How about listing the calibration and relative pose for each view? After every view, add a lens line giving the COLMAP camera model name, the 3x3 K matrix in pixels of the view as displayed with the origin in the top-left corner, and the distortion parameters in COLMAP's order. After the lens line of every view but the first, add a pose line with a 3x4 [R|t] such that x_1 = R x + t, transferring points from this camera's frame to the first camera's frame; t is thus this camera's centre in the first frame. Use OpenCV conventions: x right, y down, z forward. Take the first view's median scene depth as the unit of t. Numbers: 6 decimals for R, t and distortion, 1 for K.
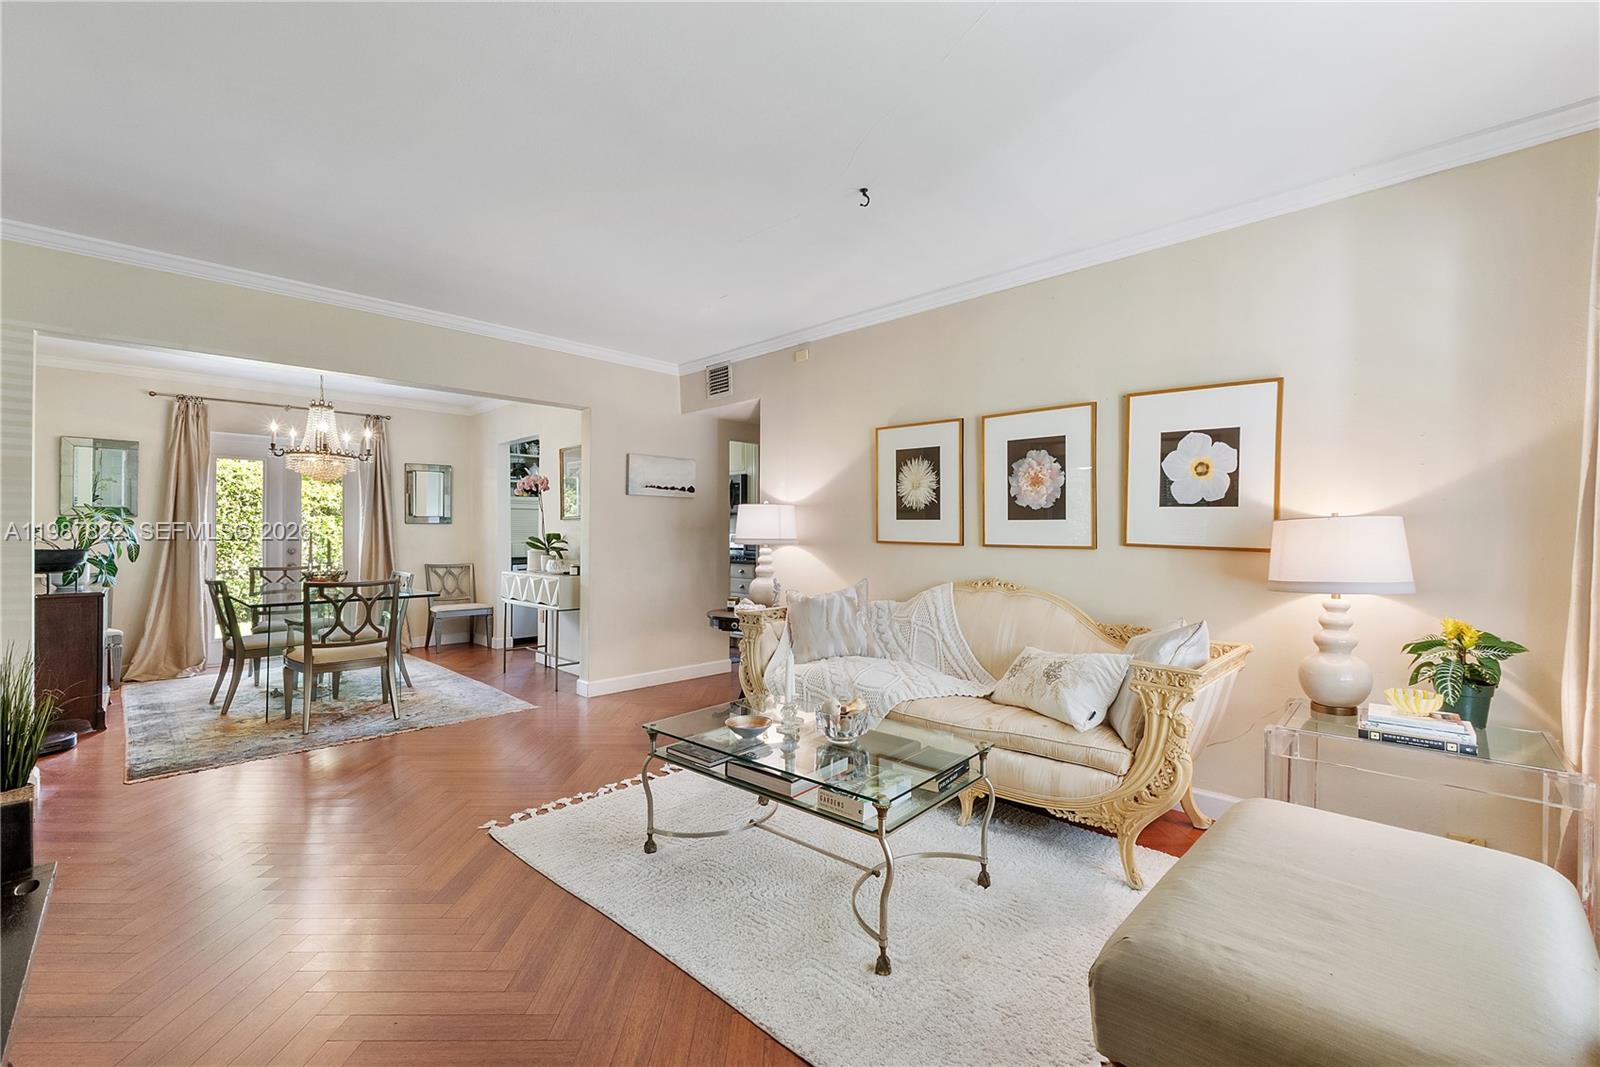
lens RADIAL K [[680.7, 0, 802.3], [0, 680.7, 526.2], [0, 0, 1]] dist [-0.006158, -0.000804]
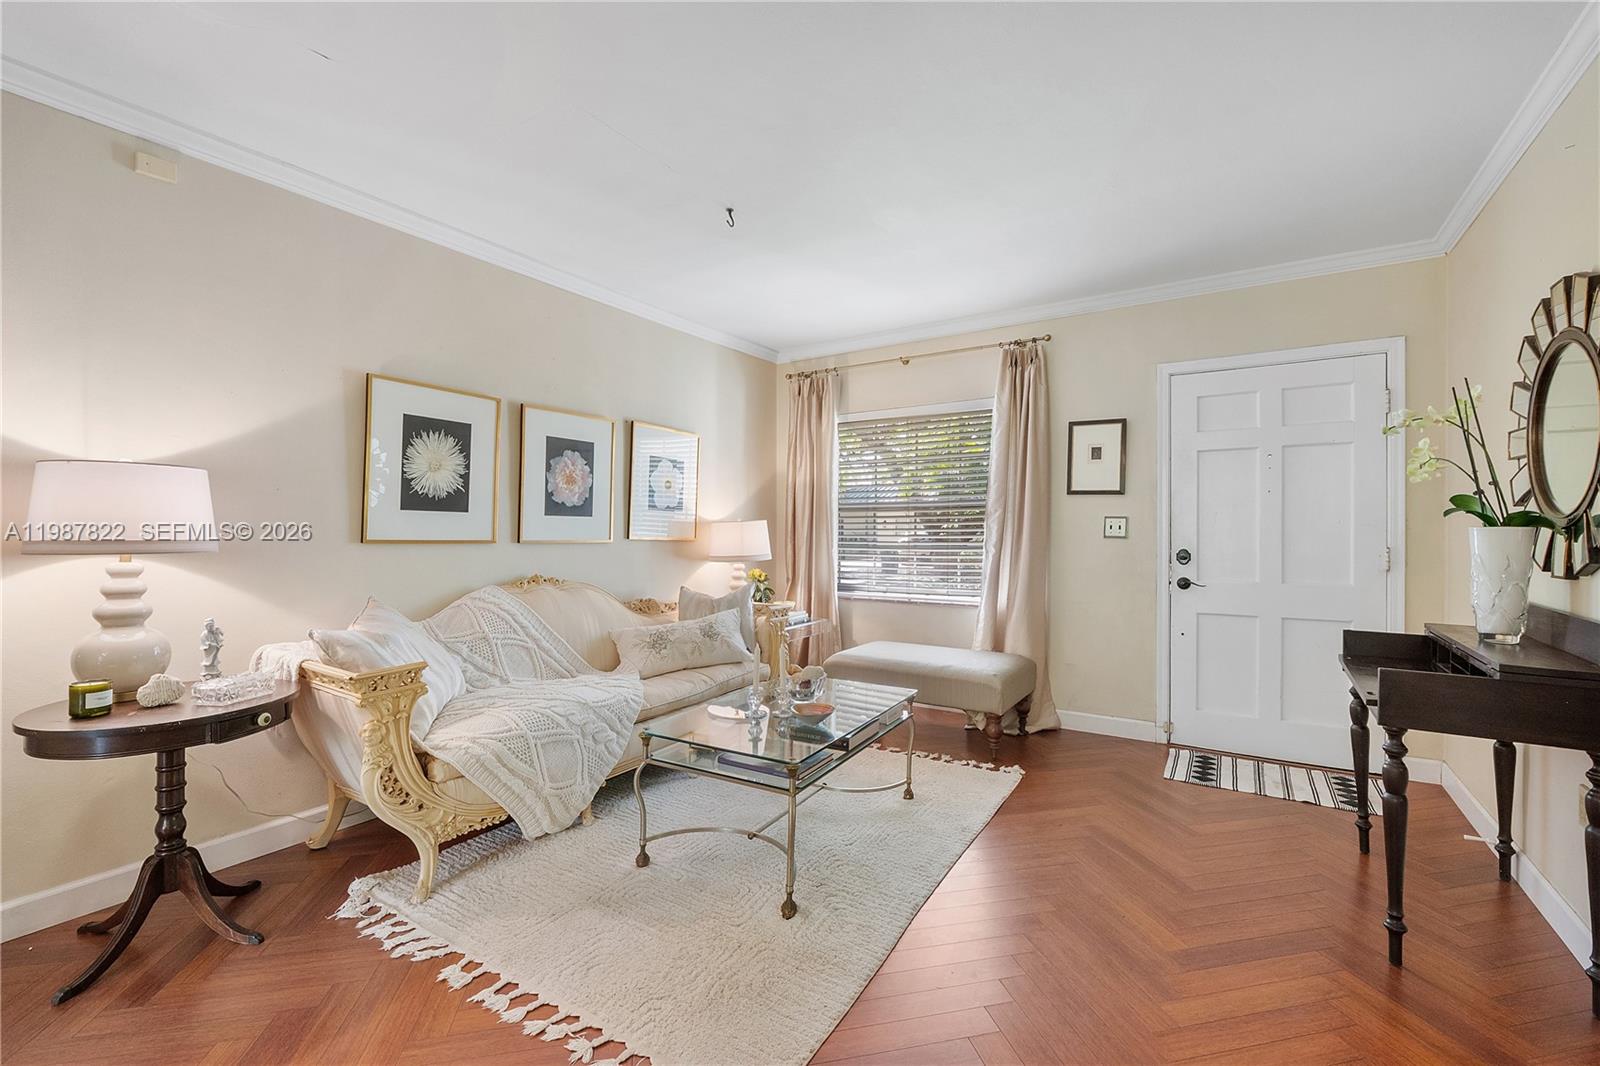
lens RADIAL K [[680.7, 0, 801.4], [0, 680.7, 529.6], [0, 0, 1]] dist [-0.006158, -0.000804]
pose [[-0.197946, -0.001724, 0.980211, -0.645004], [-0.011253, 0.999937, -0.000514, 0.006818], [-0.980148, -0.011132, -0.197953, 0.718415]]
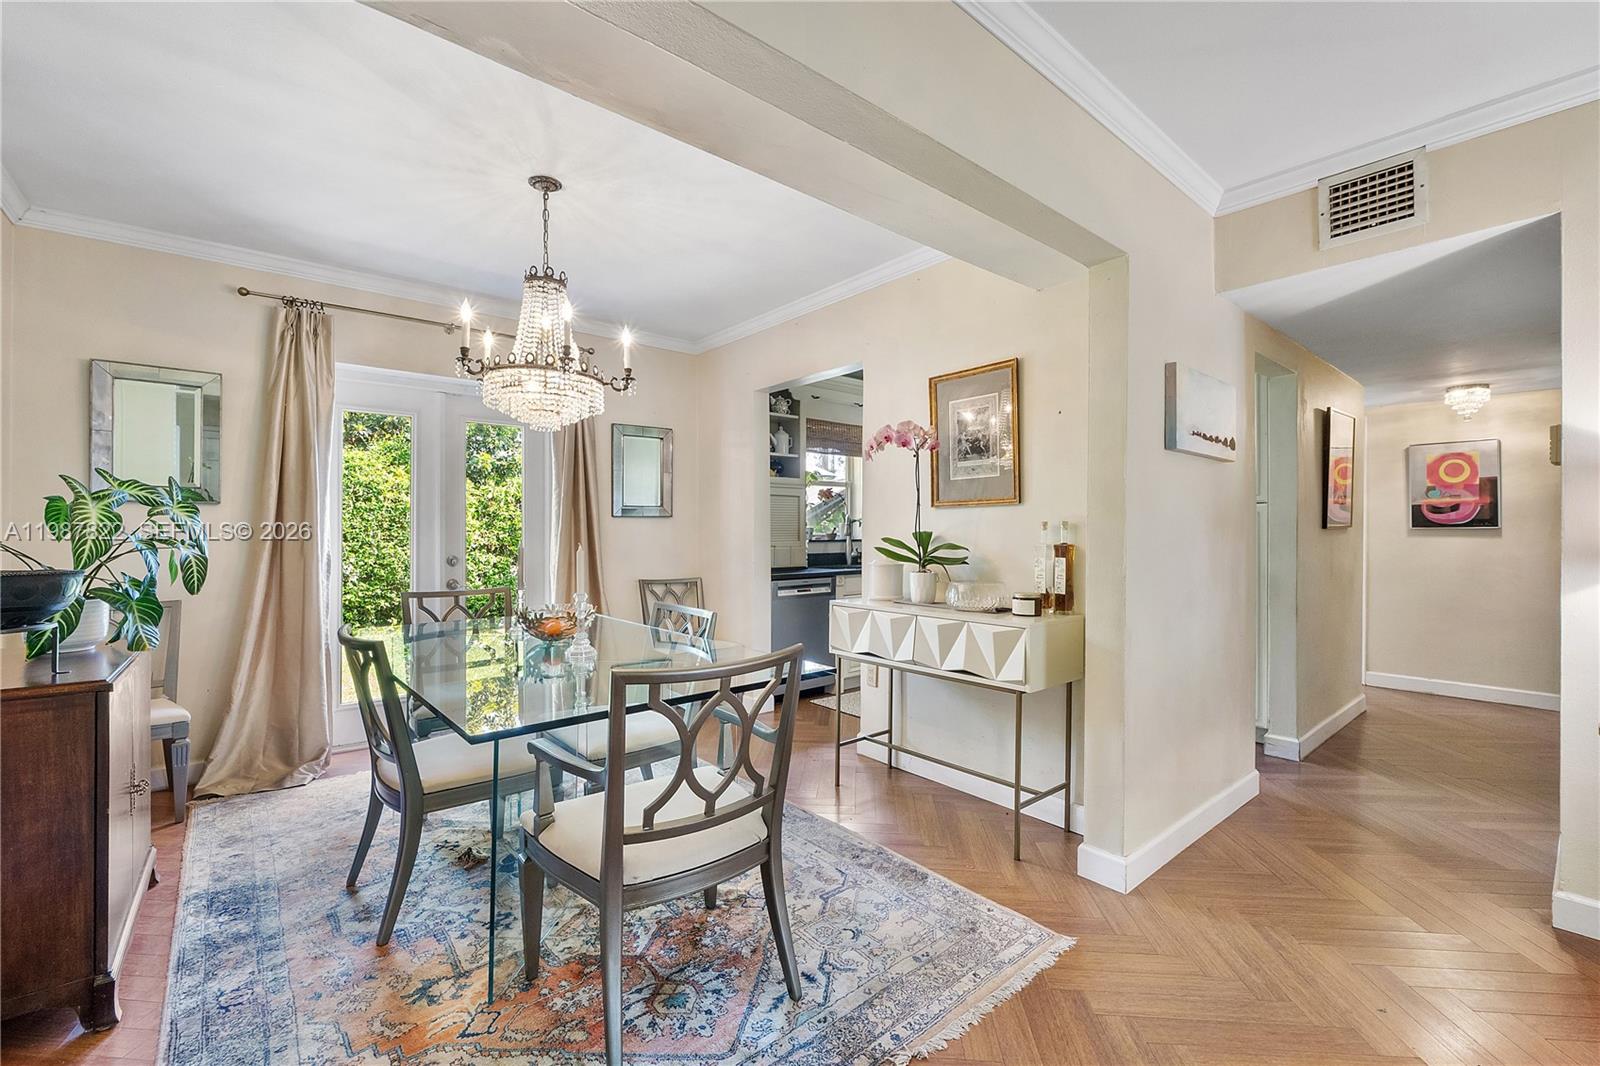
lens RADIAL K [[680.7, 0, 803.9], [0, 680.7, 526.5], [0, 0, 1]] dist [-0.006158, -0.000804]
pose [[0.995535, -0.001895, -0.094375, -0.593730], [0.002064, 0.999996, 0.001685, 0.007706], [0.094371, -0.001872, 0.995535, 0.647535]]
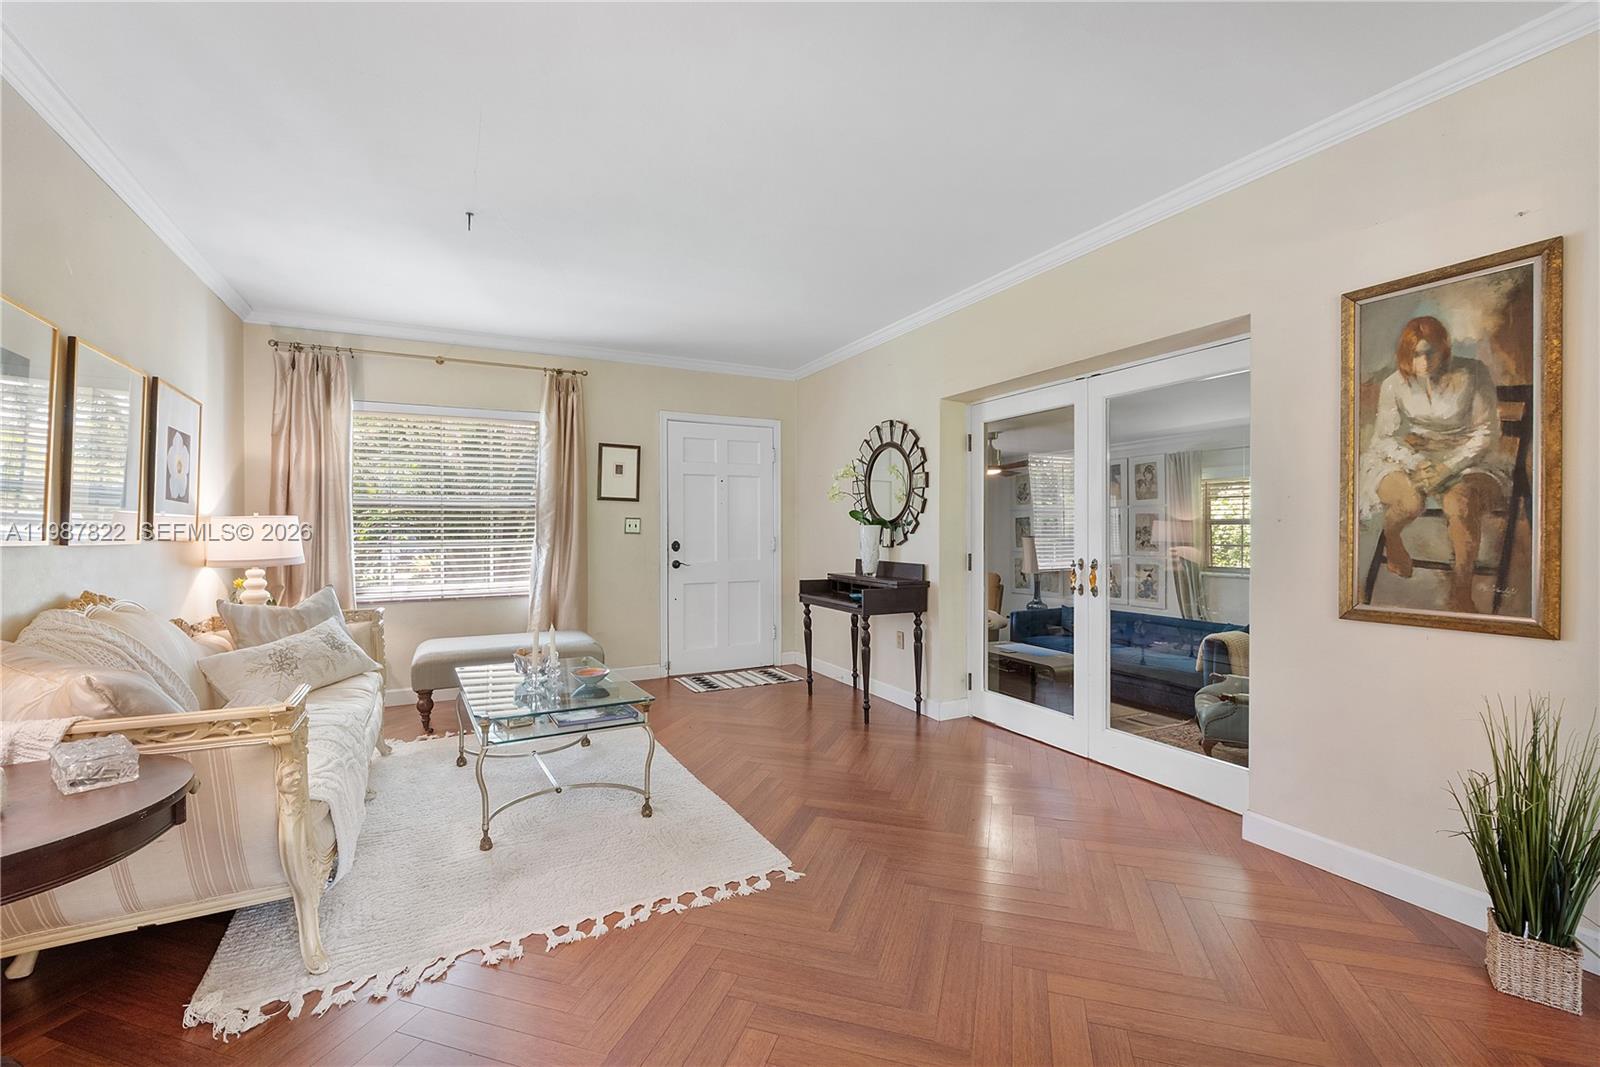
lens RADIAL K [[680.7, 0, 801.6], [0, 680.7, 529.5], [0, 0, 1]] dist [-0.006158, -0.000804]
pose [[-0.949310, 0.001880, 0.314334, -0.501187], [-0.001795, 0.999933, -0.011402, 0.019441], [-0.314335, -0.011388, -0.949244, 1.224742]]
